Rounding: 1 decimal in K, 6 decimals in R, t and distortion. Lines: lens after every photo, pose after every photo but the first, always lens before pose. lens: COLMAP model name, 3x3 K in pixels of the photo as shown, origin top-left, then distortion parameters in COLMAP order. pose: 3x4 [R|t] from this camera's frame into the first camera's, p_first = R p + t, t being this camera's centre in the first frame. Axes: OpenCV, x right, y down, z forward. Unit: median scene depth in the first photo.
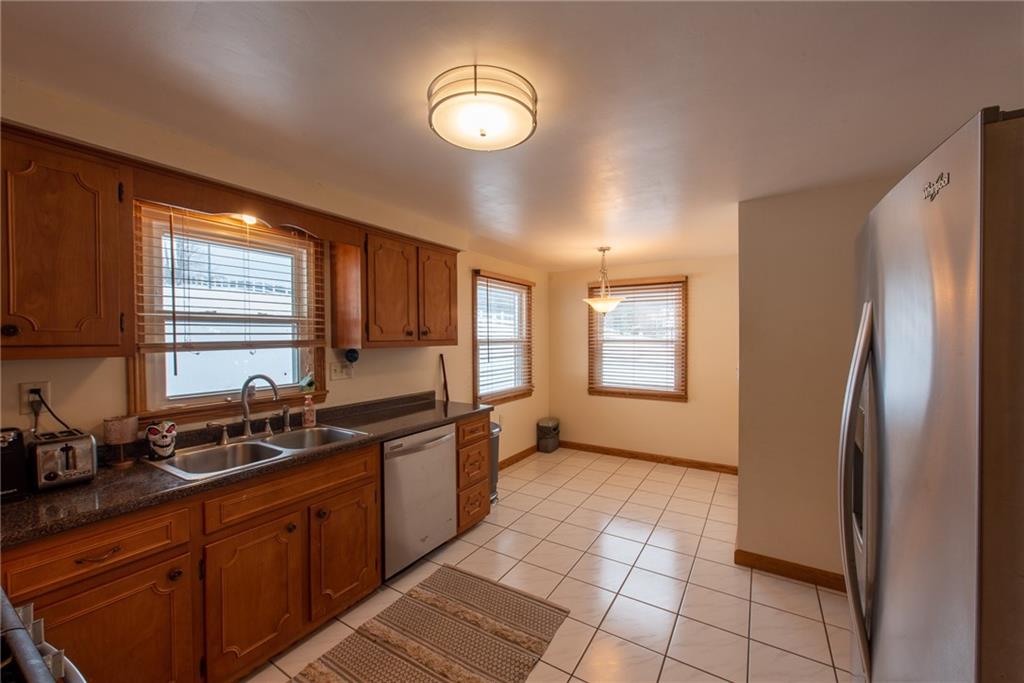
lens RADIAL K [[401.0, 0, 514.0], [0, 401.0, 344.3], [0, 0, 1]] dist [0.014370, -0.007877]
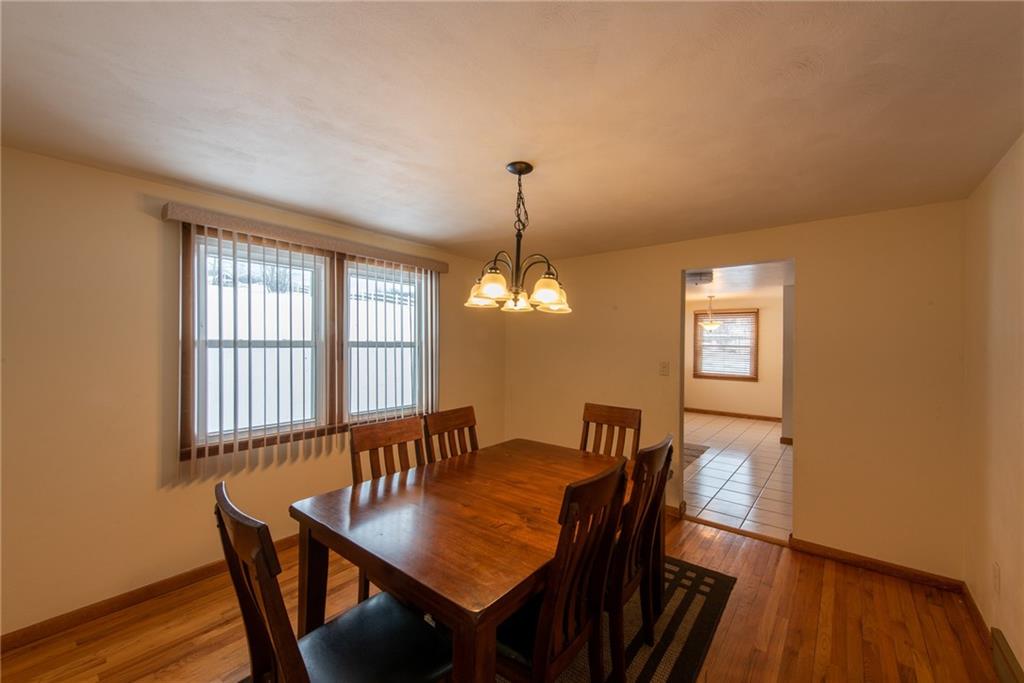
lens RADIAL K [[411.4, 0, 513.5], [0, 411.4, 338.7], [0, 0, 1]] dist [0.000615, 0.000044]
pose [[0.991791, 0.016949, -0.126739, -0.369546], [-0.019483, 0.999634, -0.018778, 0.014135], [0.126374, 0.021093, 0.991758, -0.844500]]
